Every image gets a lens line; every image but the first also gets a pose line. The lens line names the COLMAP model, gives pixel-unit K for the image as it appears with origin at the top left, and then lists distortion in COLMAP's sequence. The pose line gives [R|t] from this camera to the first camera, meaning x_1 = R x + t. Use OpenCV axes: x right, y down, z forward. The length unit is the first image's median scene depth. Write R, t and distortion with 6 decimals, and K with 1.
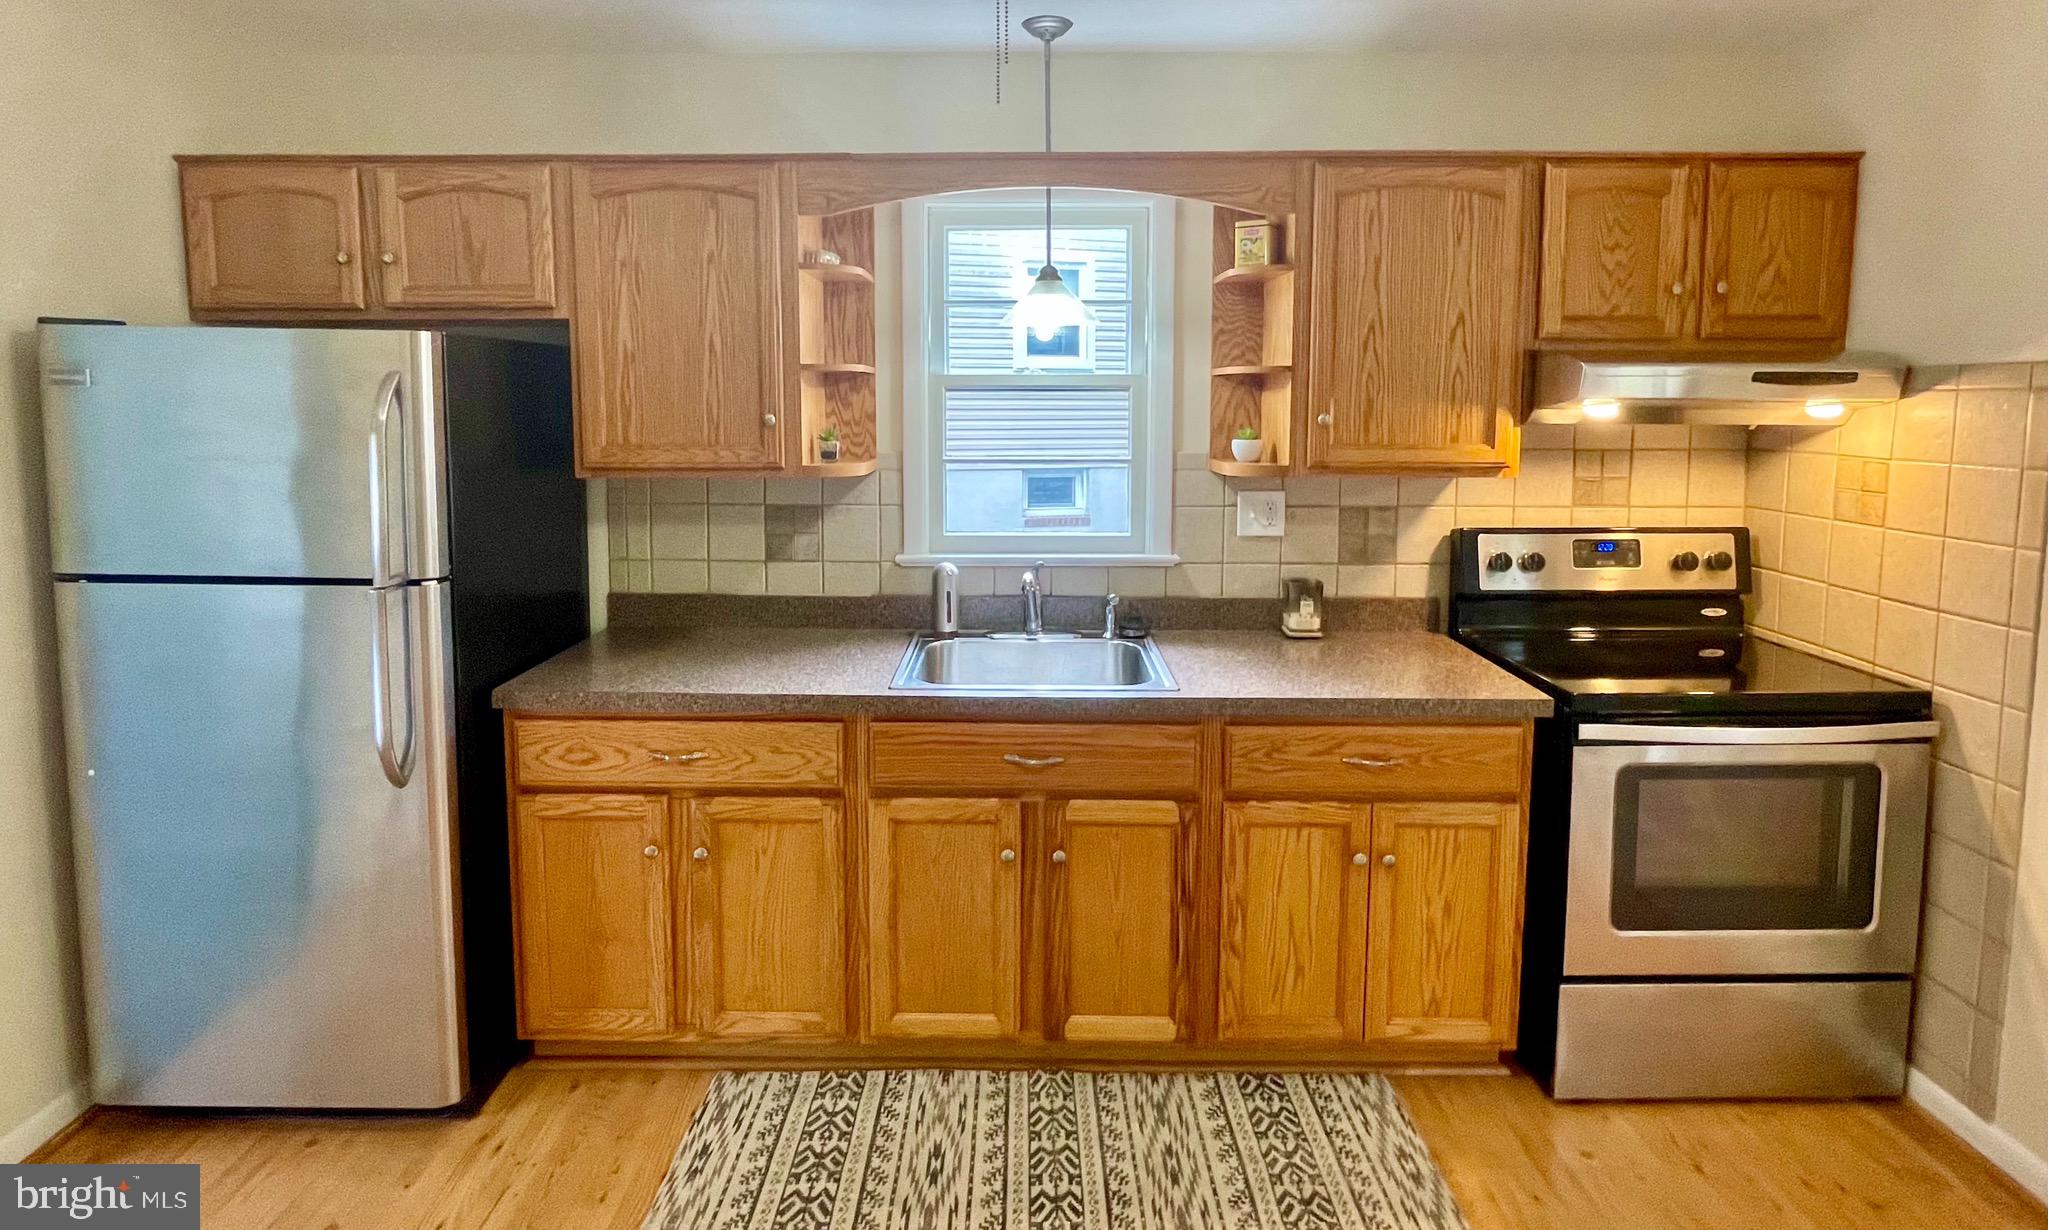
lens RADIAL K [[1039.5, 0, 1019.2], [0, 1039.5, 485.6], [0, 0, 1]] dist [-0.001994, -0.000523]
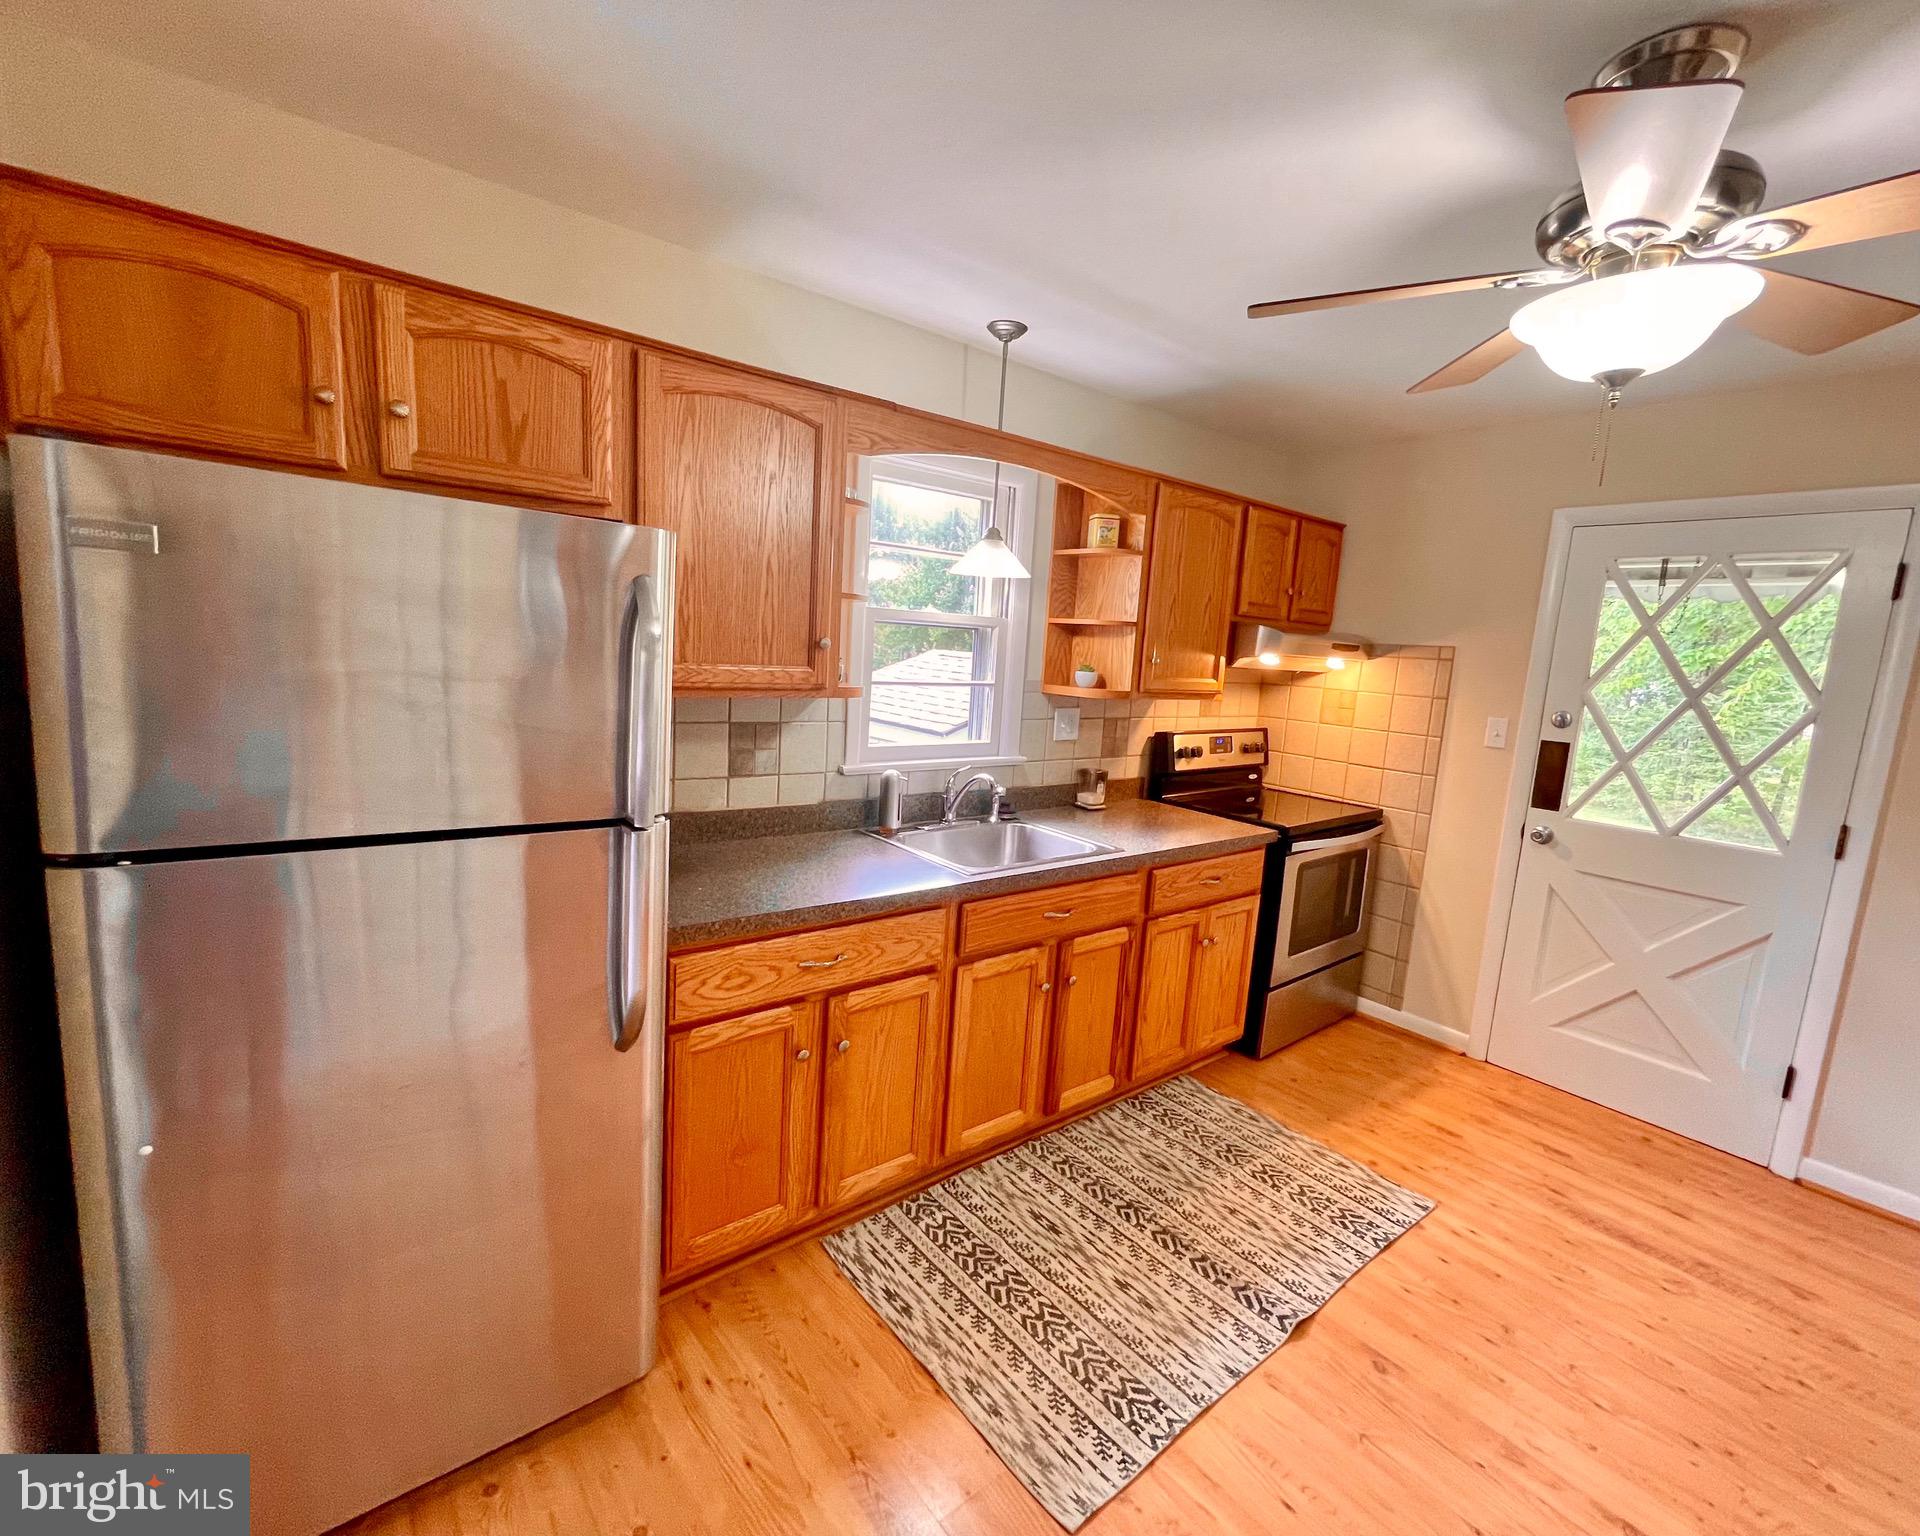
lens RADIAL K [[851.7, 0, 960.0], [0, 851.7, 768.0], [0, 0, 1]] dist [-0.001014, 0.000010]
pose [[0.772194, -0.047901, 0.633579, -0.700421], [-0.006384, 0.996519, 0.083120, -0.009892], [-0.635355, -0.068229, 0.769200, 0.234673]]
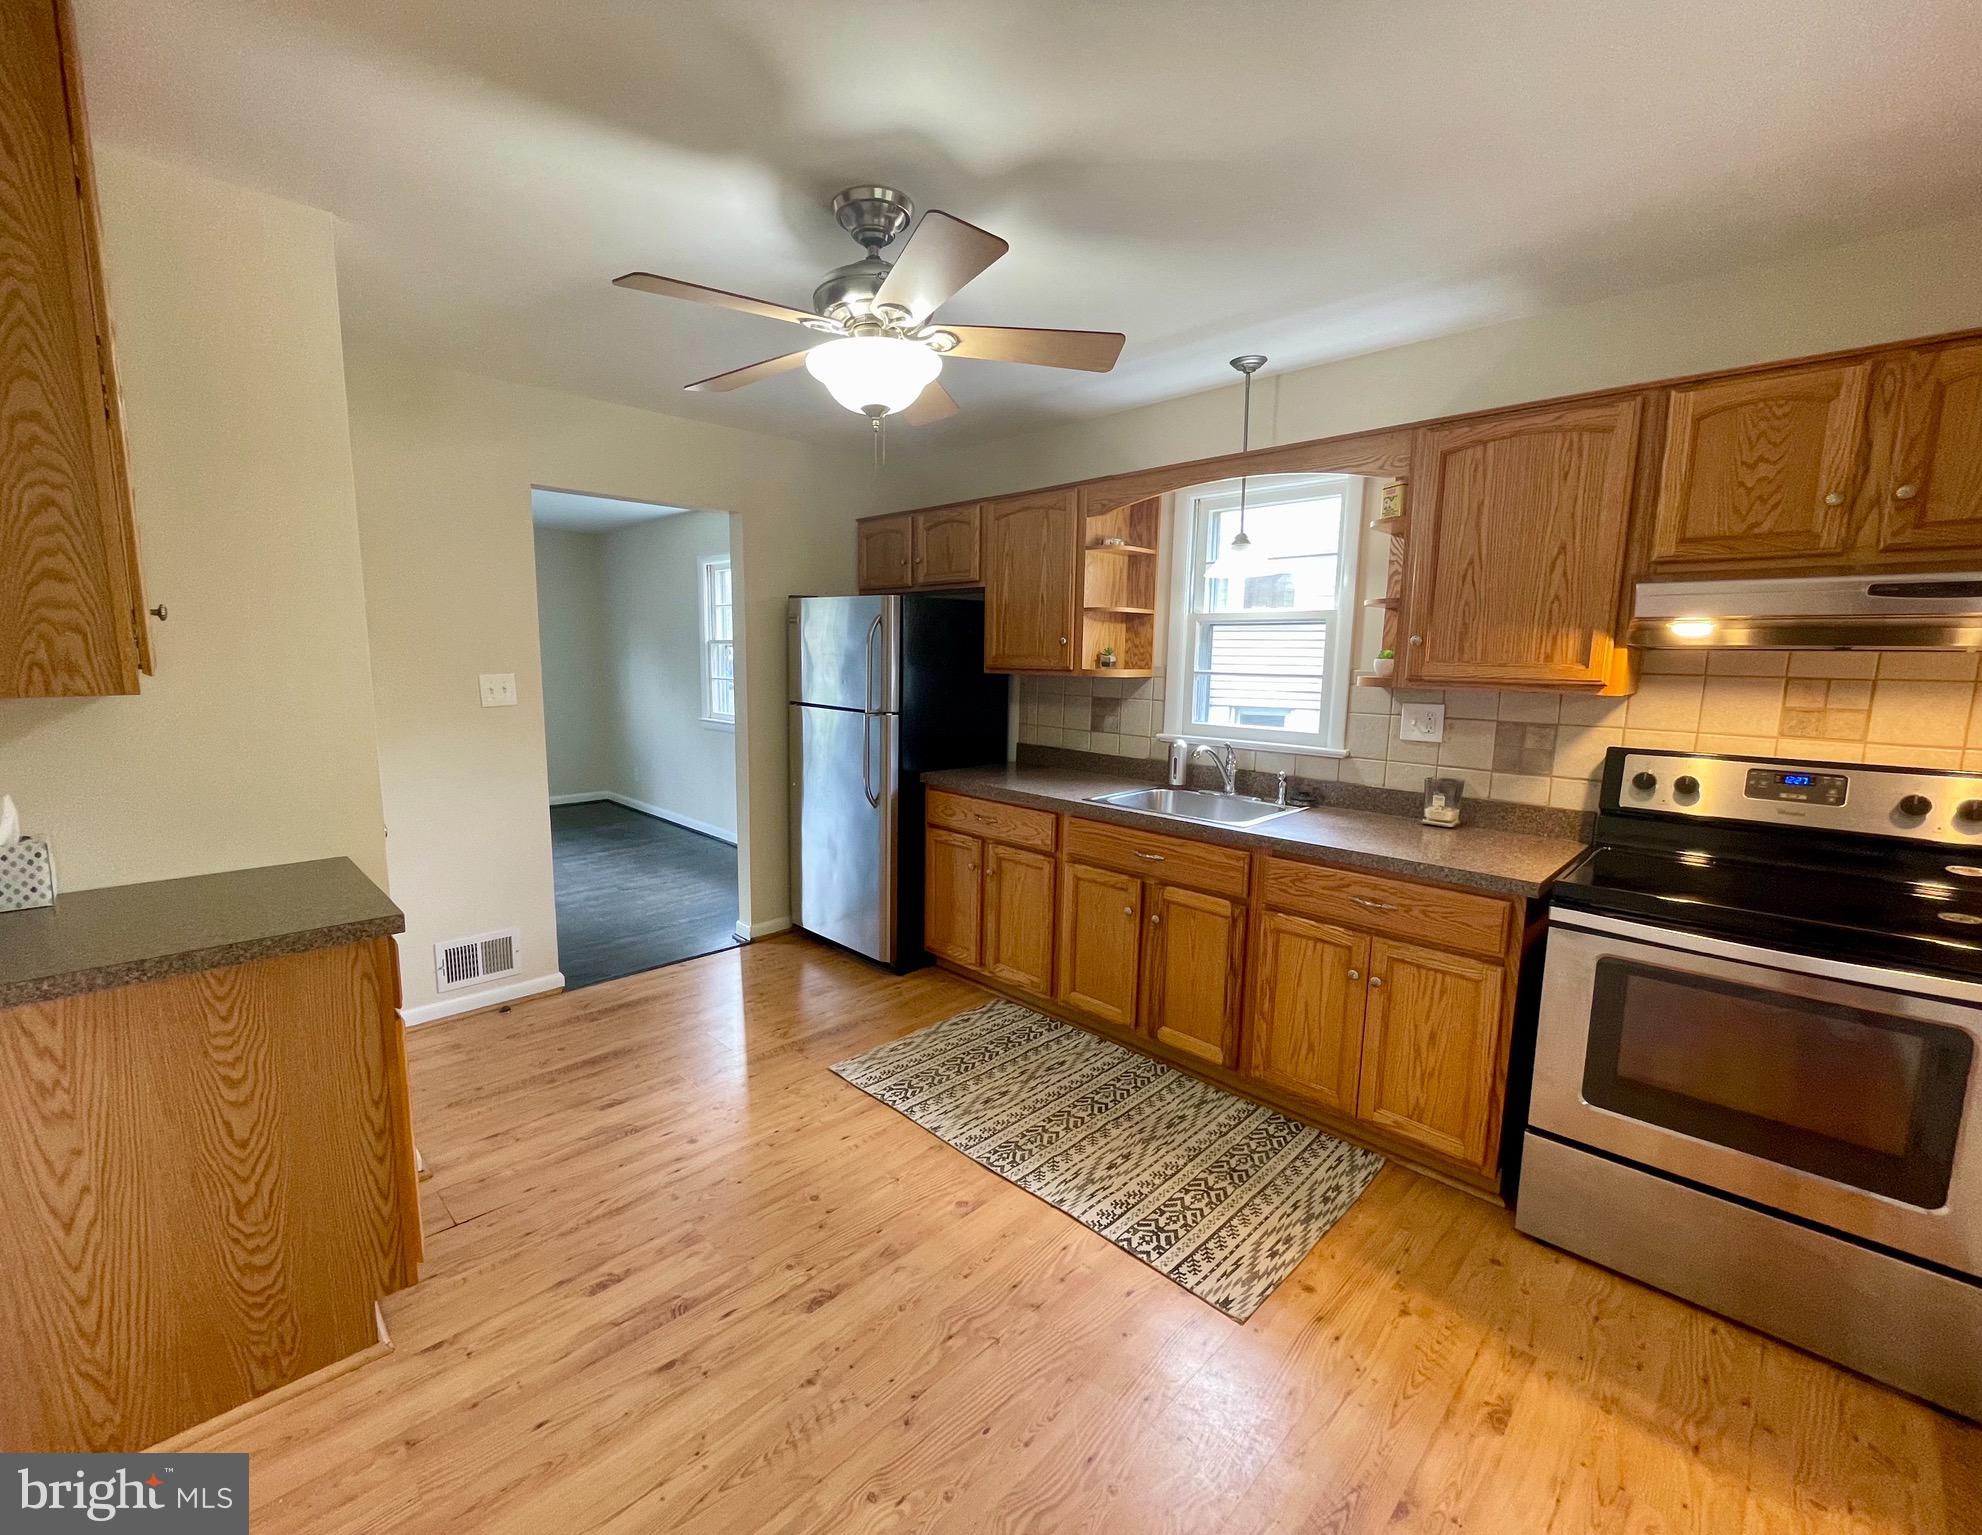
lens RADIAL K [[839.7, 0, 948.9], [0, 839.7, 764.6], [0, 0, 1]] dist [-0.001540, -0.000447]
pose [[0.693998, 0.104229, -0.712393, 0.637099], [-0.073004, 0.994553, 0.074393, 0.049973], [0.716266, 0.000380, 0.697827, -0.094989]]
